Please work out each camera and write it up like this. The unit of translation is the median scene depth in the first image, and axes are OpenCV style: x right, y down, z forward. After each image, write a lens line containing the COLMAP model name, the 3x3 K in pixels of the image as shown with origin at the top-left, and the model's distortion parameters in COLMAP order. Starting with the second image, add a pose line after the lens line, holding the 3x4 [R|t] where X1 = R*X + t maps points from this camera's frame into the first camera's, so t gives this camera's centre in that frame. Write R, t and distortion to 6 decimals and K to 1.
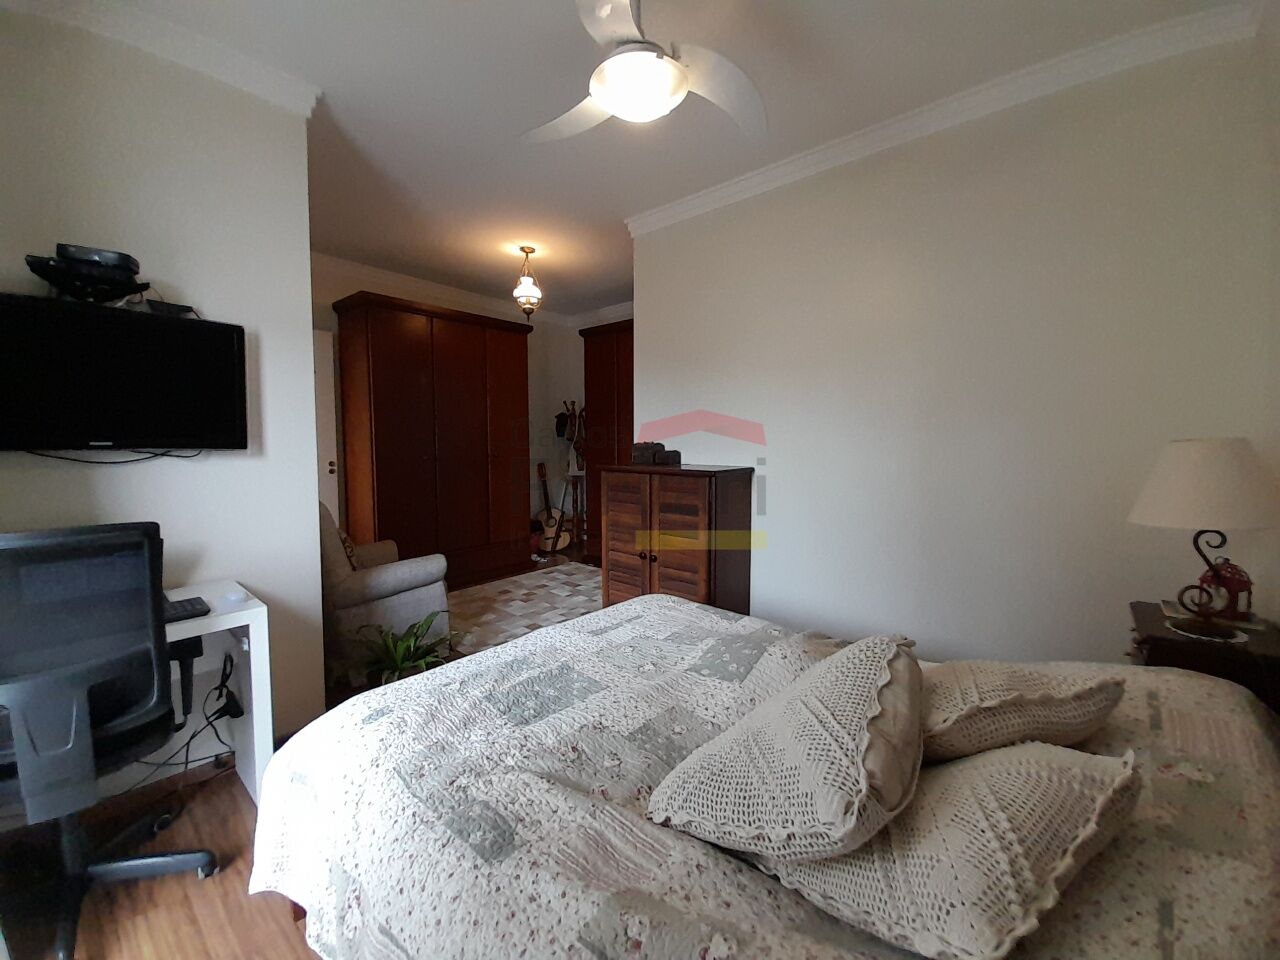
lens RADIAL K [[508.4, 0, 654.9], [0, 508.4, 473.2], [0, 0, 1]] dist [0.000454, -0.000210]
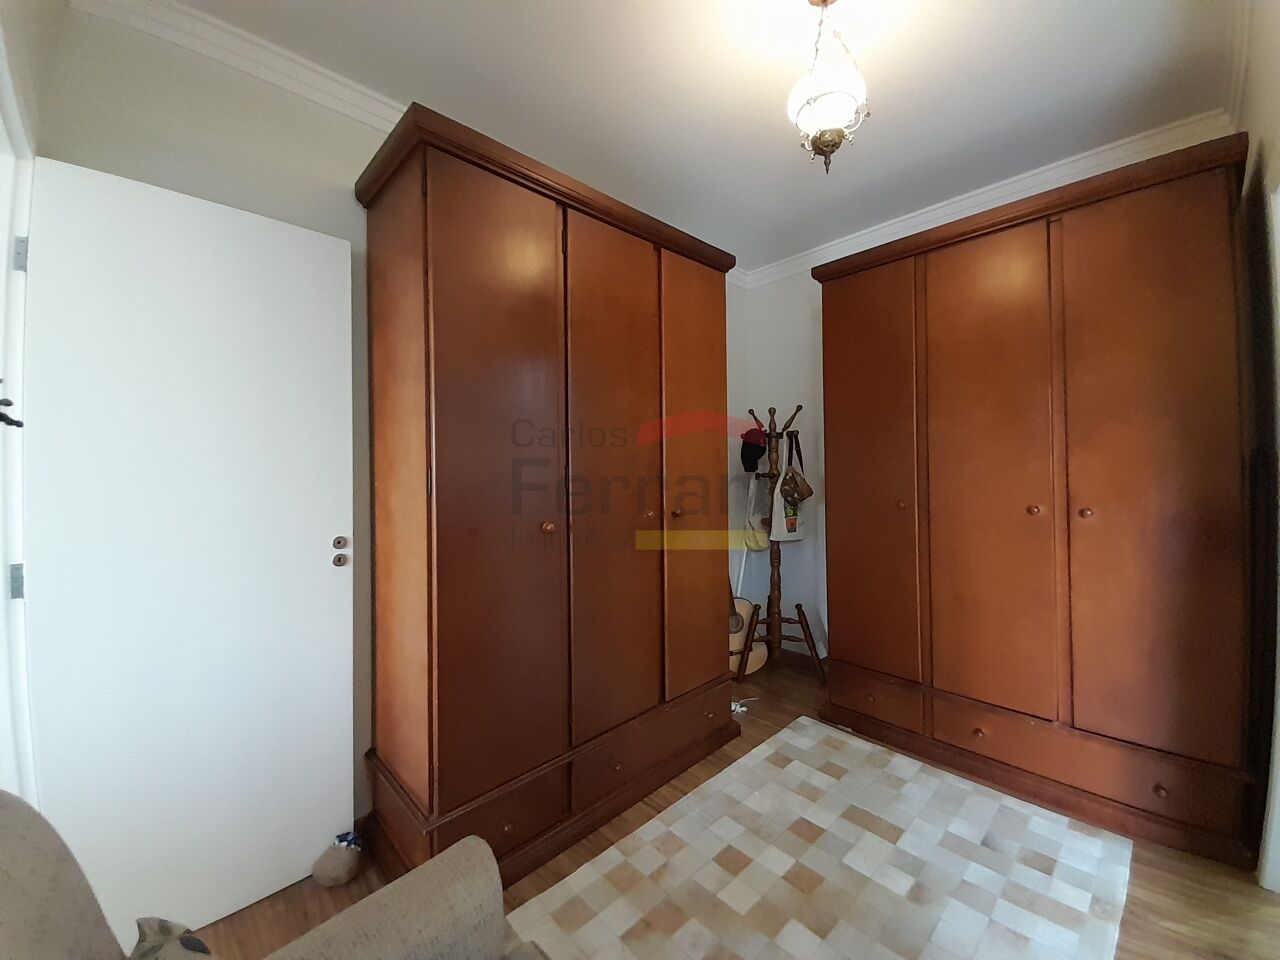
lens RADIAL K [[508.4, 0, 654.9], [0, 508.4, 473.2], [0, 0, 1]] dist [0.000454, -0.000210]
pose [[0.993855, -0.009251, -0.110299, -0.292769], [0.002887, 0.998329, -0.057719, -0.046853], [0.110649, 0.057046, 0.992221, 0.543364]]
